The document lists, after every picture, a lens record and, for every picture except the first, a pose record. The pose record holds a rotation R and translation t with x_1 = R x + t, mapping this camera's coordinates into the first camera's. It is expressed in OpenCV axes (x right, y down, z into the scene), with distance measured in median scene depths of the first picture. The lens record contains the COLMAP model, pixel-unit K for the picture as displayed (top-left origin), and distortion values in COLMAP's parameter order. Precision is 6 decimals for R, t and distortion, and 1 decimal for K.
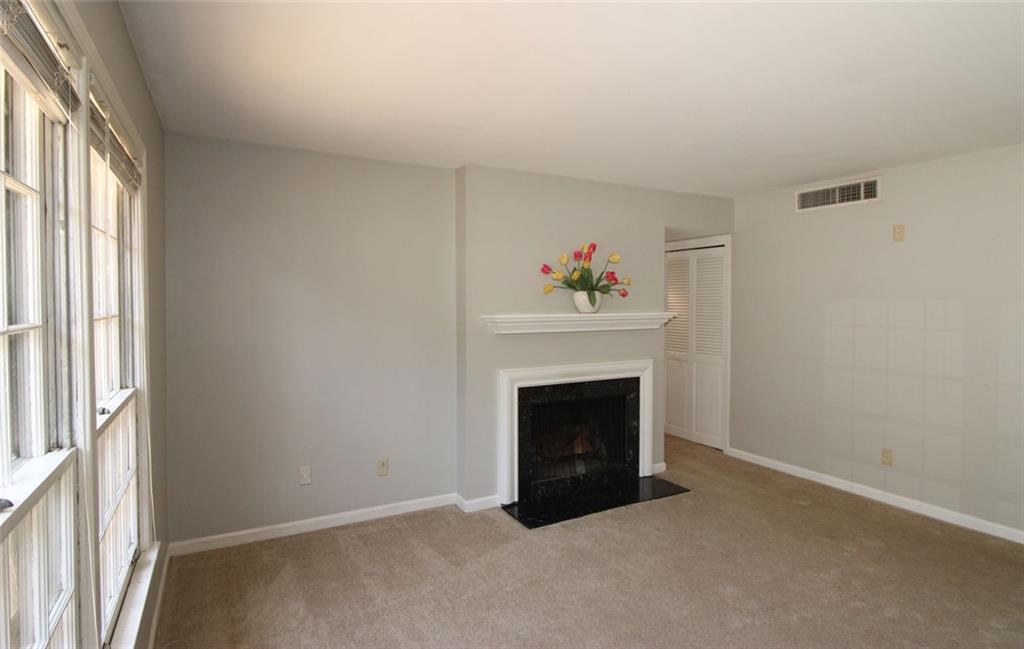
lens RADIAL K [[527.0, 0, 506.9], [0, 527.0, 310.8], [0, 0, 1]] dist [0.003976, 0.000243]
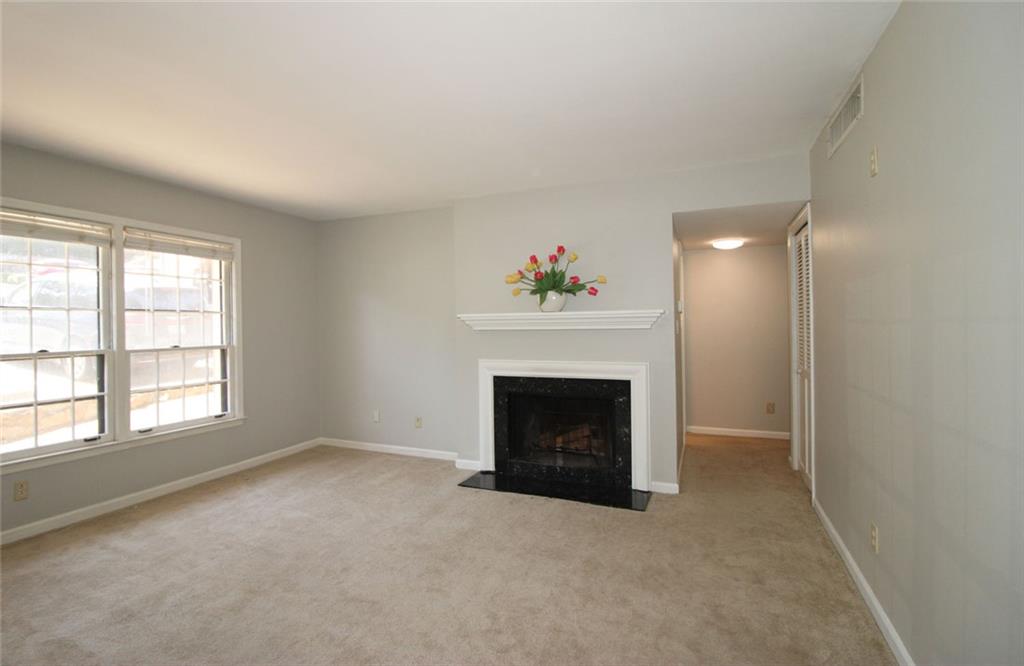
lens RADIAL K [[481.7, 0, 499.5], [0, 481.7, 327.0], [0, 0, 1]] dist [0.000461, -0.015383]
pose [[0.616780, -0.007564, -0.787100, 0.837609], [-0.003586, 0.999916, -0.012419, 0.045770], [0.787128, 0.010482, 0.616701, 0.316269]]
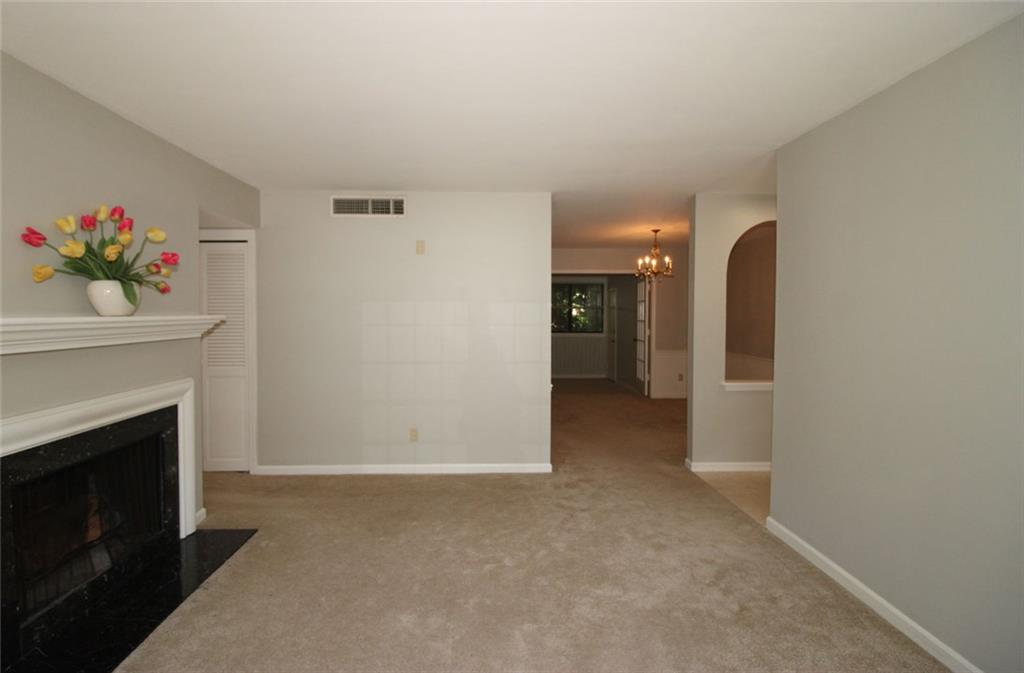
lens RADIAL K [[478.4, 0, 489.3], [0, 478.4, 326.9], [0, 0, 1]] dist [-0.000445, -0.010010]
pose [[0.463368, -0.027395, 0.885742, -0.142335], [0.018828, 0.999601, 0.021066, 0.013141], [-0.885966, 0.006915, 0.463699, 0.330598]]
